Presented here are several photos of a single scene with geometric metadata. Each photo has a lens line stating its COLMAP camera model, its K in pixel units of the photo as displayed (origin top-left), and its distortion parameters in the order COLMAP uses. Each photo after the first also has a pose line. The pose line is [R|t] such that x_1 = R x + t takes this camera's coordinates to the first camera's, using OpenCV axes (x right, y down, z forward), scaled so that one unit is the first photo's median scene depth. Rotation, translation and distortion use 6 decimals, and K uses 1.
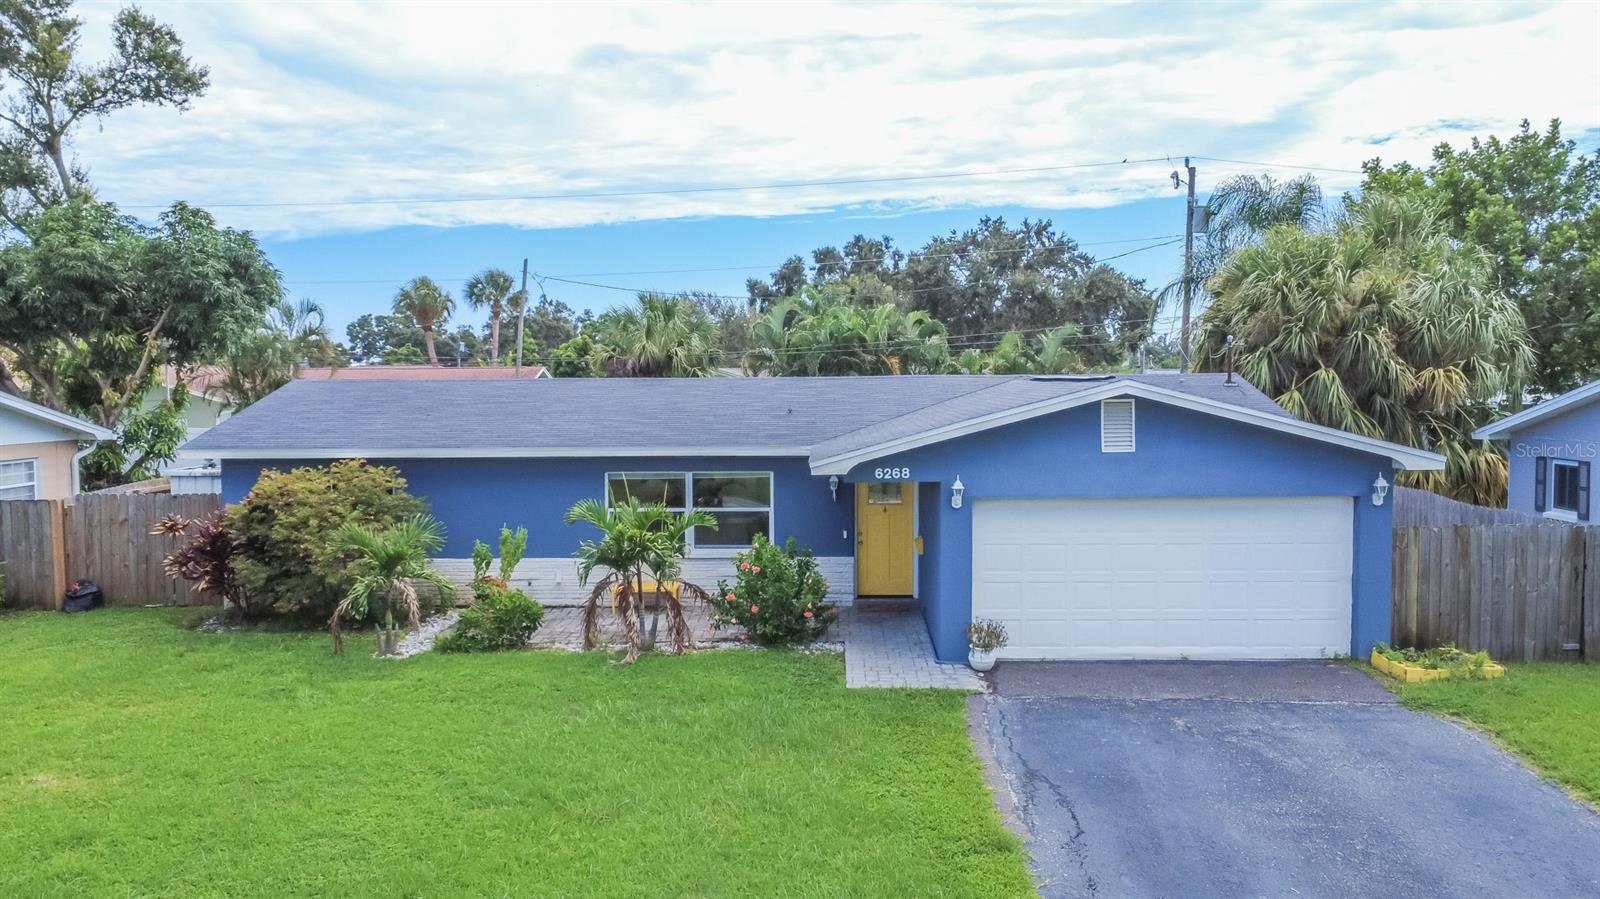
lens RADIAL K [[1194.7, 0, 800.0], [0, 1194.7, 449.5], [0, 0, 1]] dist [-0.001073, -0.000222]
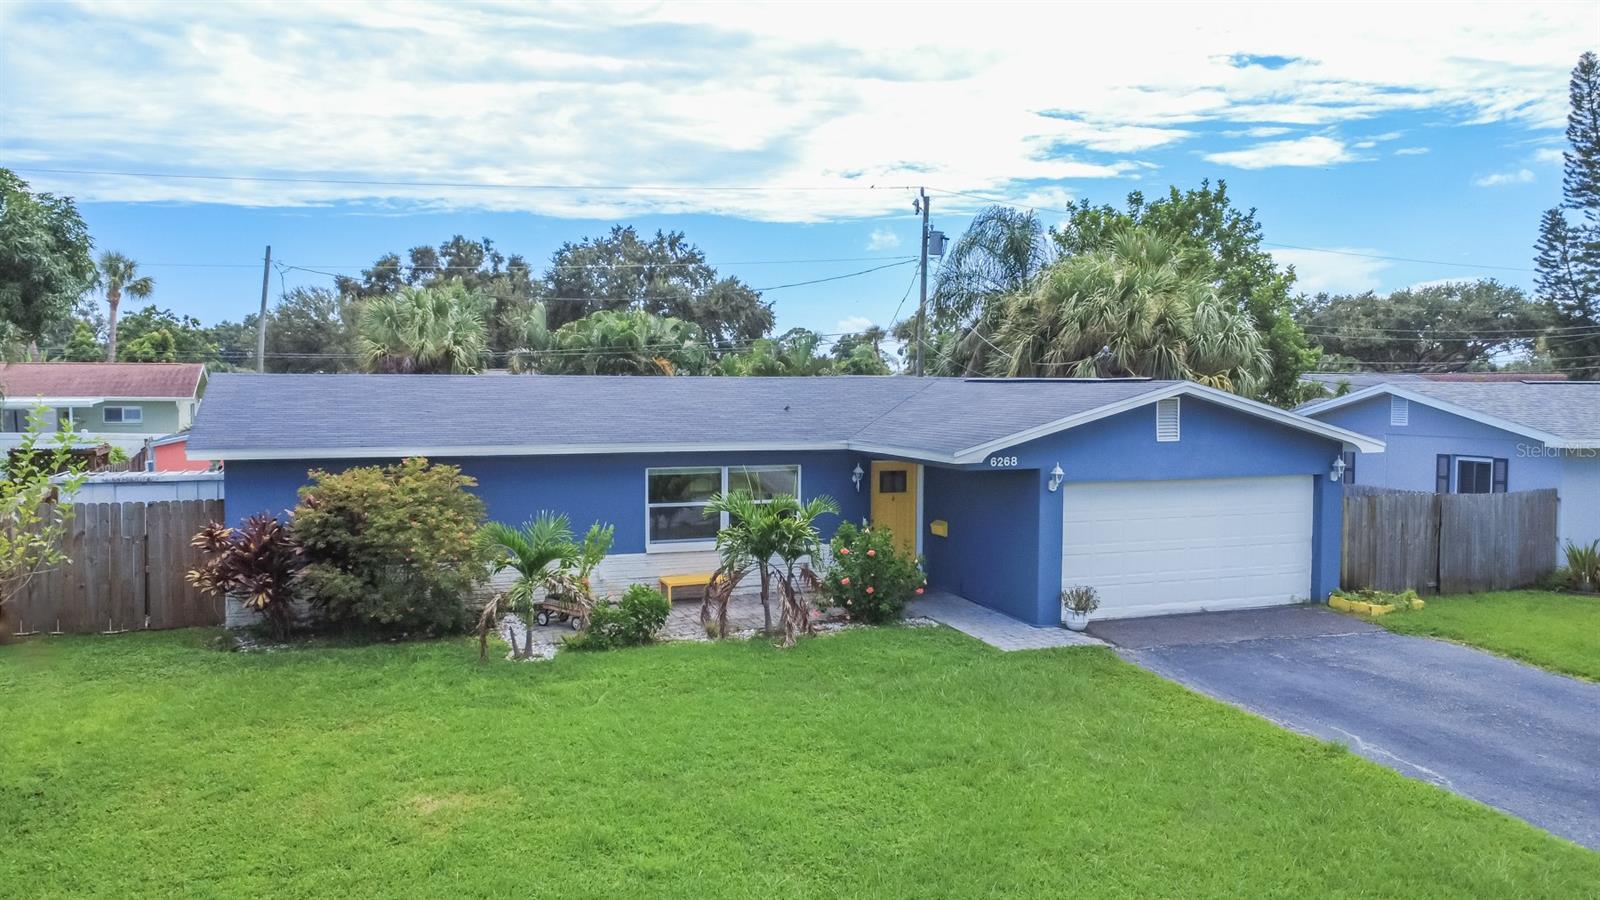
lens RADIAL K [[1167.6, 0, 800.0], [0, 1167.6, 450.0], [0, 0, 1]] dist [-0.002388, 0.001220]
pose [[0.931178, -0.010807, 0.364405, -0.434173], [0.011681, 0.999932, -0.000195, 0.005769], [-0.364378, 0.004438, 0.931240, 0.034899]]
